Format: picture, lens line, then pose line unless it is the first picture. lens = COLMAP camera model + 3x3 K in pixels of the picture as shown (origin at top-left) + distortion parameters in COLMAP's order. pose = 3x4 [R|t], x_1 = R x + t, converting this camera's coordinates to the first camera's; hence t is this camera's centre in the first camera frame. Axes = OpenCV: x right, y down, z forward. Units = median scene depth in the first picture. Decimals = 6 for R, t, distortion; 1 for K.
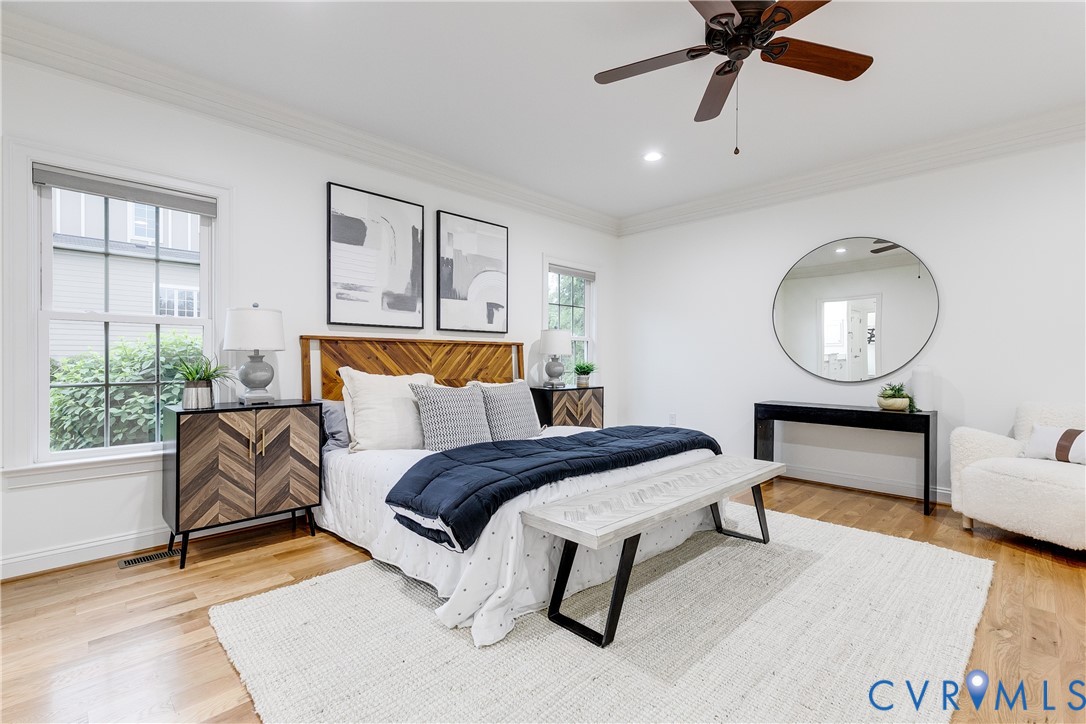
lens RADIAL K [[477.0, 0, 542.2], [0, 477.0, 380.6], [0, 0, 1]] dist [0.000740, 0.000023]
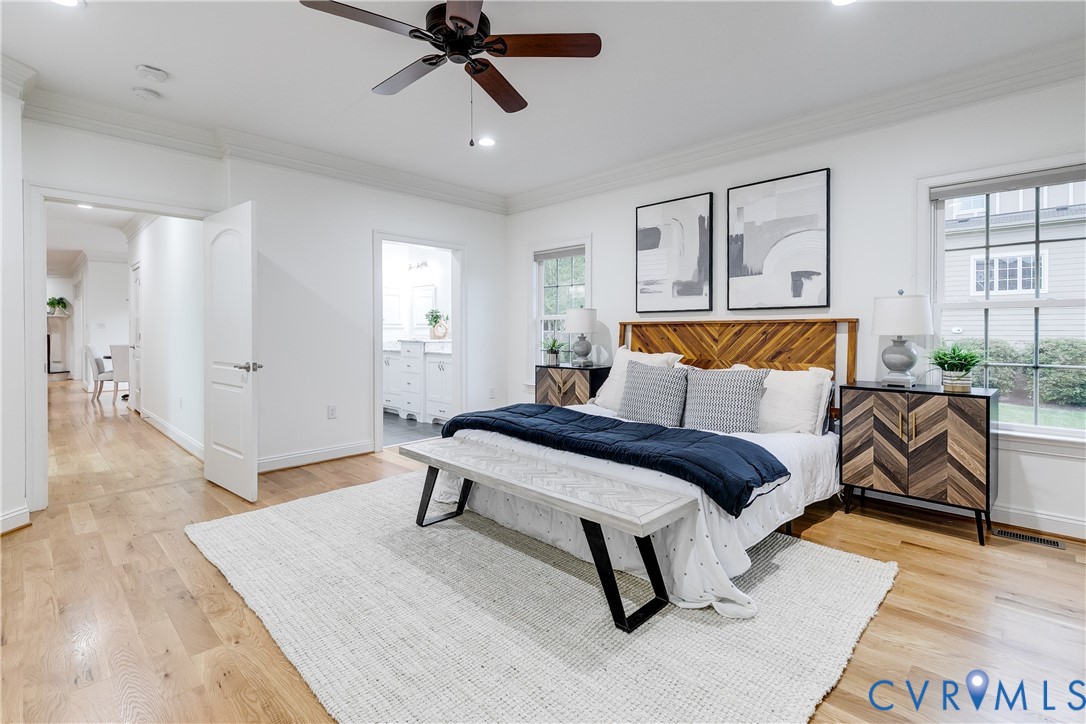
lens RADIAL K [[498.4, 0, 559.3], [0, 498.4, 345.7], [0, 0, 1]] dist [0.000870, 0.000127]
pose [[0.040908, 0.012179, -0.999089, 0.818191], [-0.056685, 0.998344, 0.009849, -0.024871], [0.997554, 0.056230, 0.041531, 0.637182]]
